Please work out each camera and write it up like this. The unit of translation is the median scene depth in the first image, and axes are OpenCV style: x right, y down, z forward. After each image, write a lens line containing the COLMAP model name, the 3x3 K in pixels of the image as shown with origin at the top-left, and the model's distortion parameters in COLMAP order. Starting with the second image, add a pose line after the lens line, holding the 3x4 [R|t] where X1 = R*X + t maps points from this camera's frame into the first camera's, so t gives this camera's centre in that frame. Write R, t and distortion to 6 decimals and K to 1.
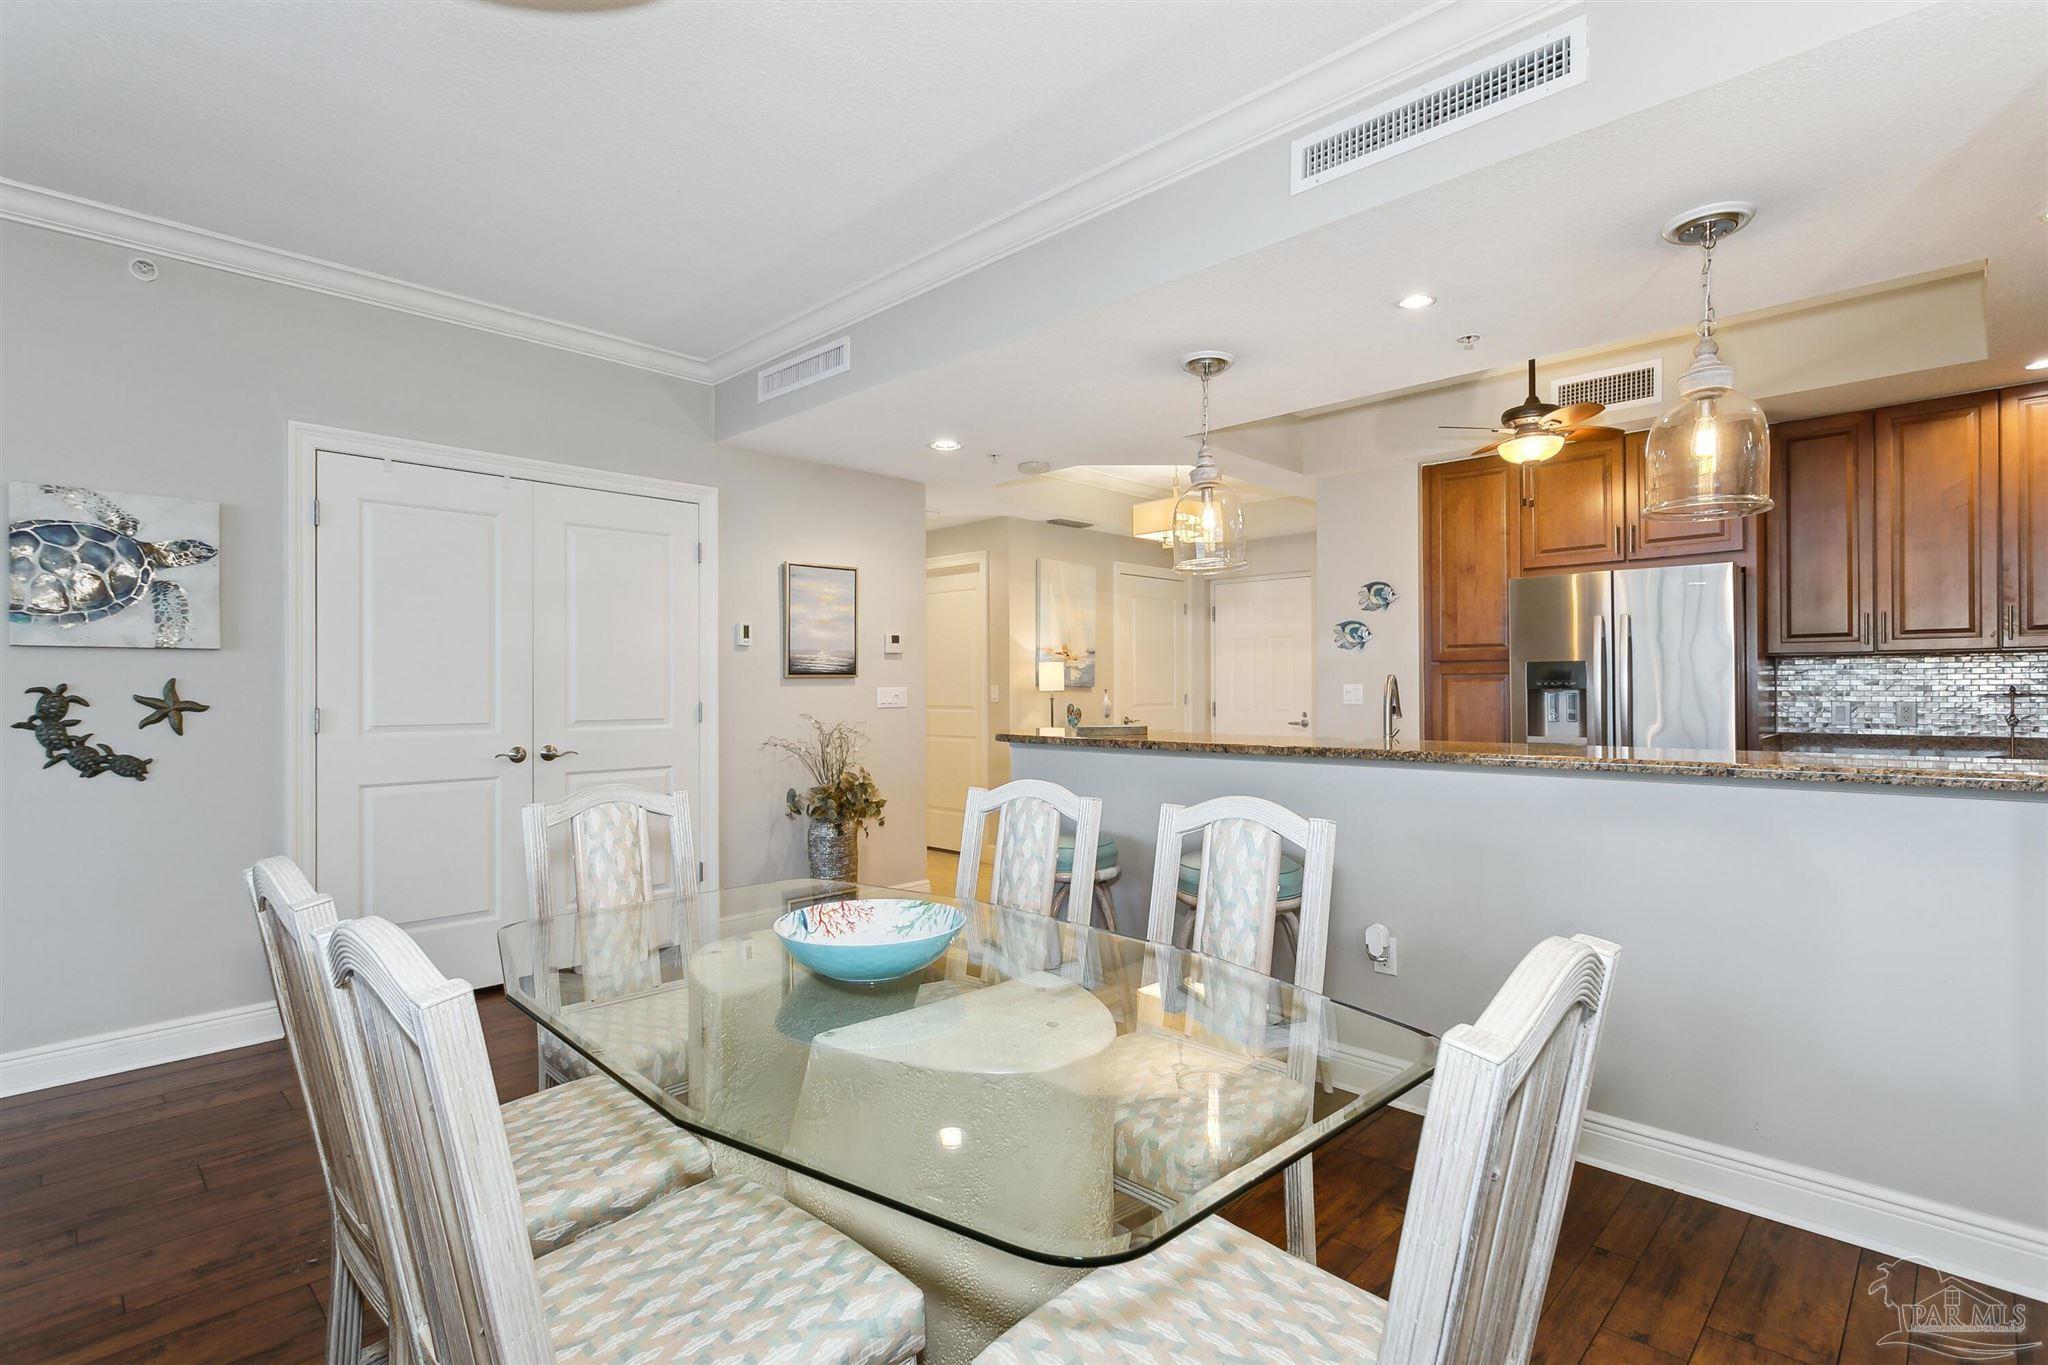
lens RADIAL K [[979.7, 0, 1032.2], [0, 979.7, 686.1], [0, 0, 1]] dist [-0.001561, -0.000841]
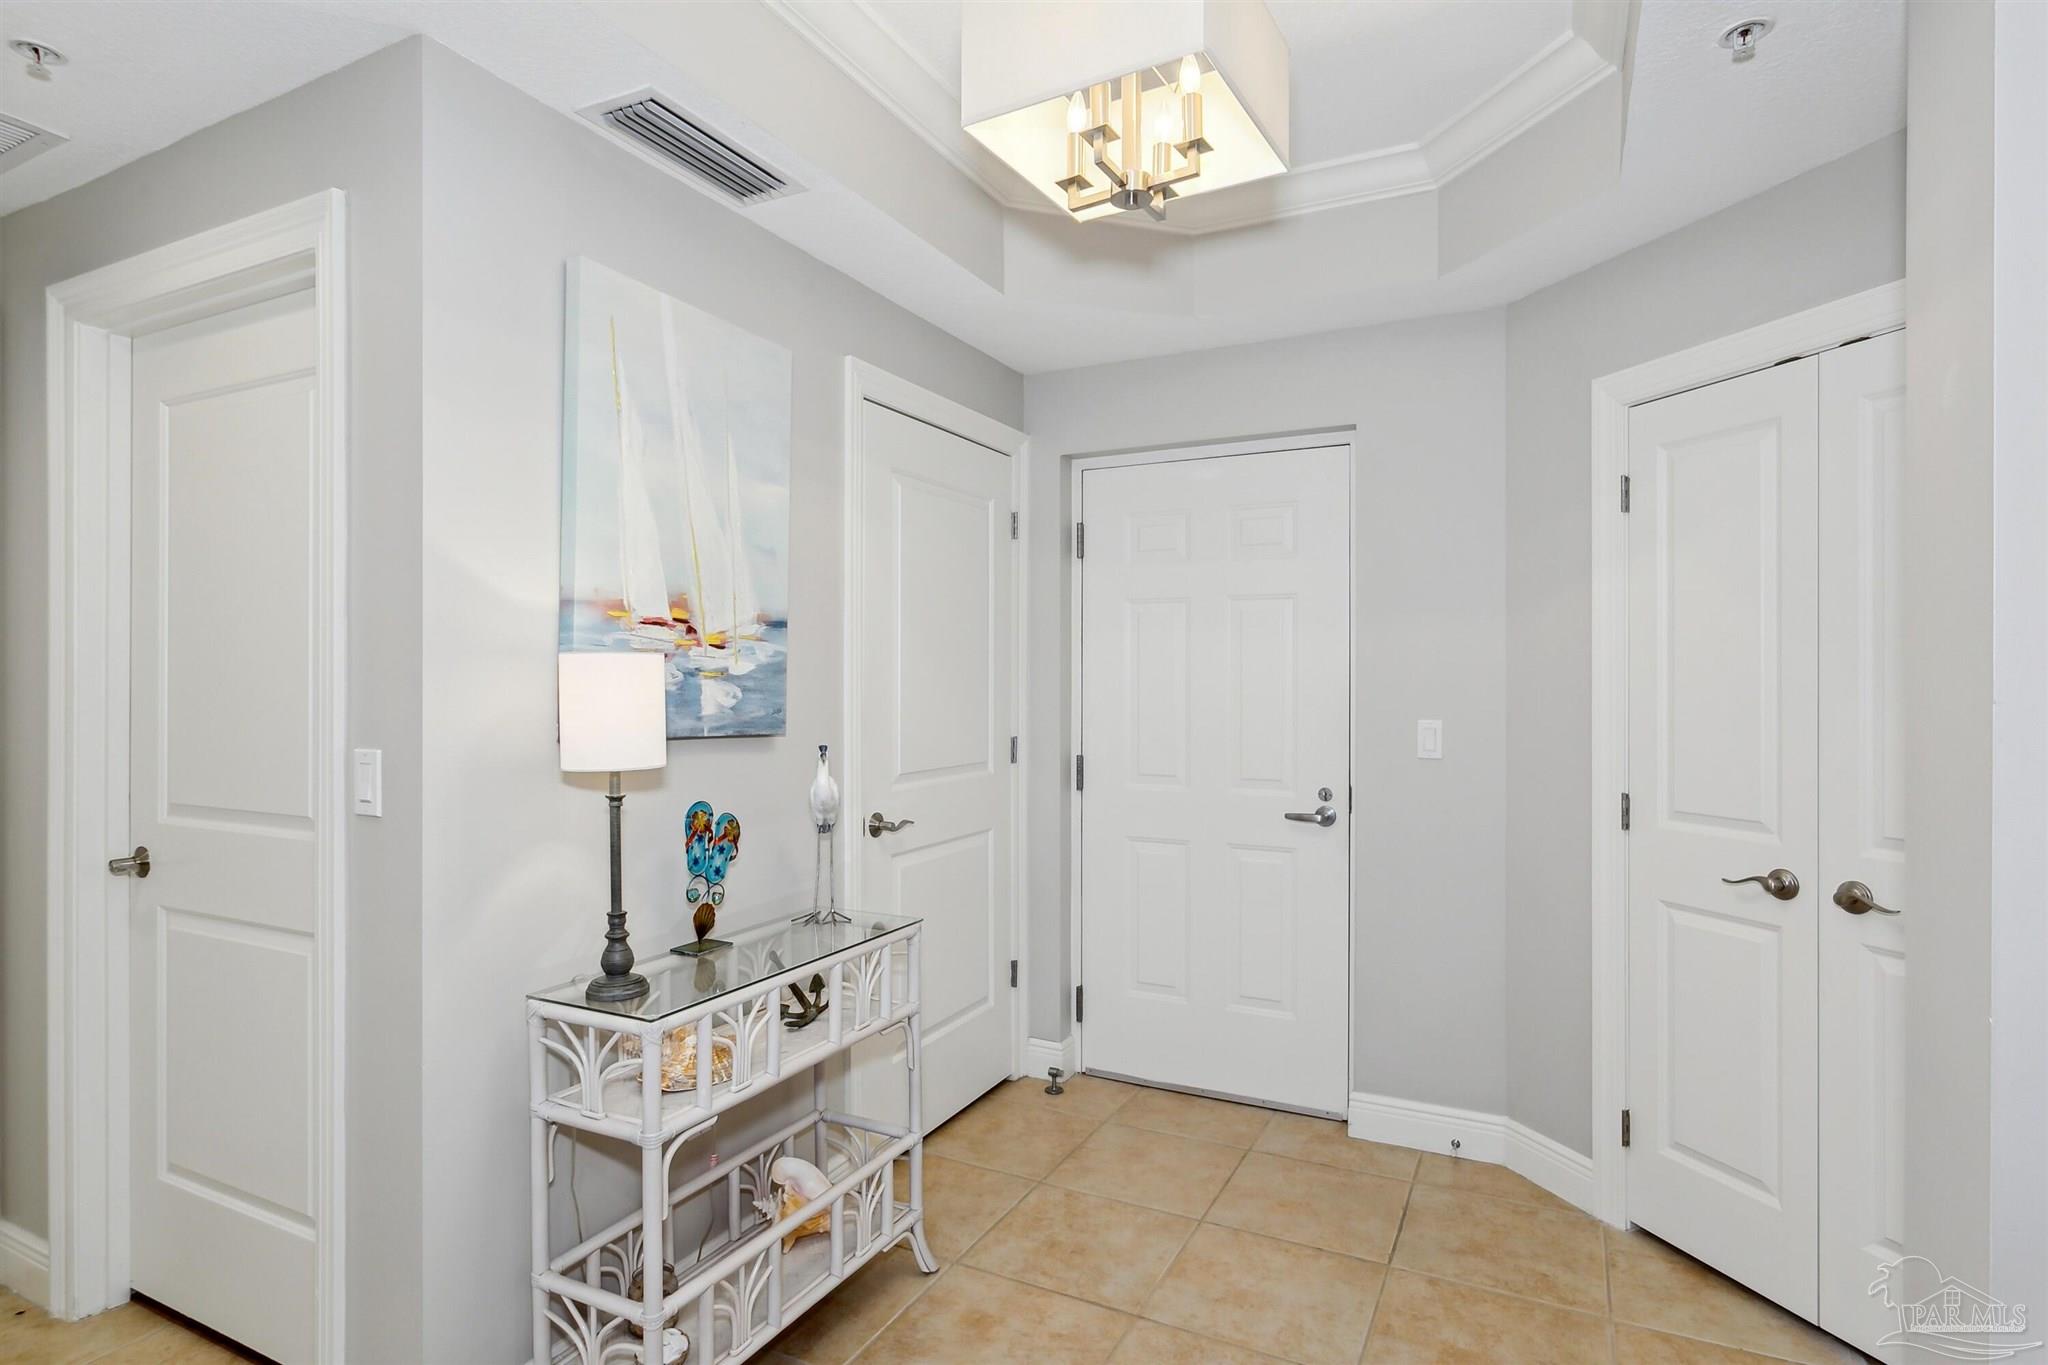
lens RADIAL K [[1030.4, 0, 1024.0], [0, 1030.4, 682.5], [0, 0, 1]] dist [-0.028213, -0.000098]
pose [[0.956562, 0.003890, 0.291504, 0.065313], [-0.003809, 0.999992, -0.000846, -0.025393], [-0.291505, -0.000300, 0.956569, 1.049075]]
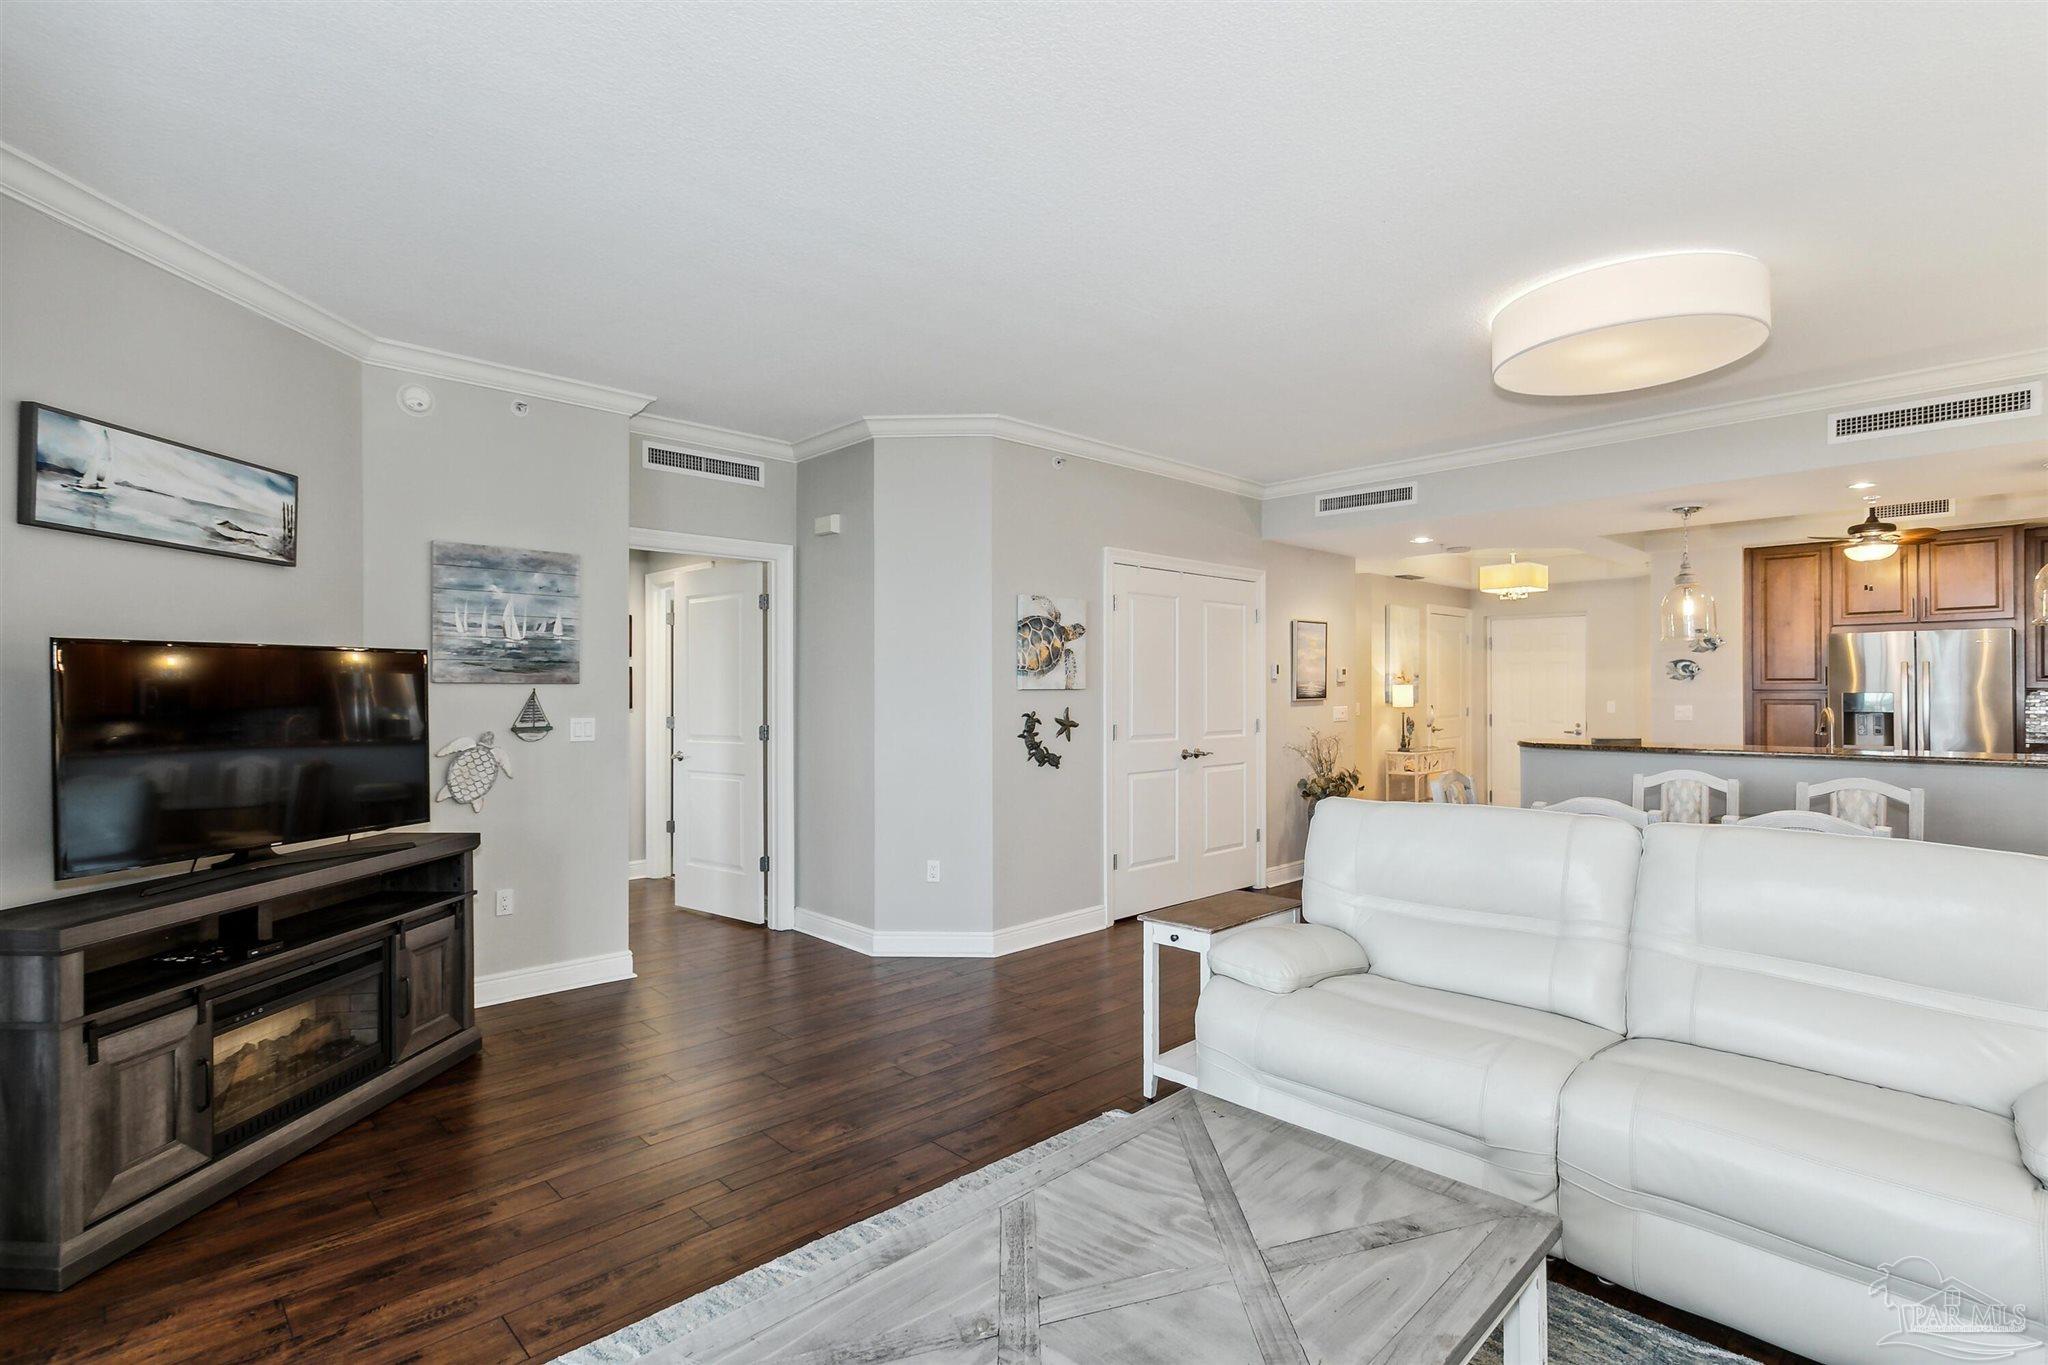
lens RADIAL K [[984.8, 0, 1024.0], [0, 984.8, 682.5], [0, 0, 1]] dist [0.000732, 0.000655]
pose [[0.999303, 0.002248, -0.037259, -0.636216], [-0.002446, 0.999983, -0.005264, -0.029199], [0.037246, 0.005351, 0.999292, -0.480241]]
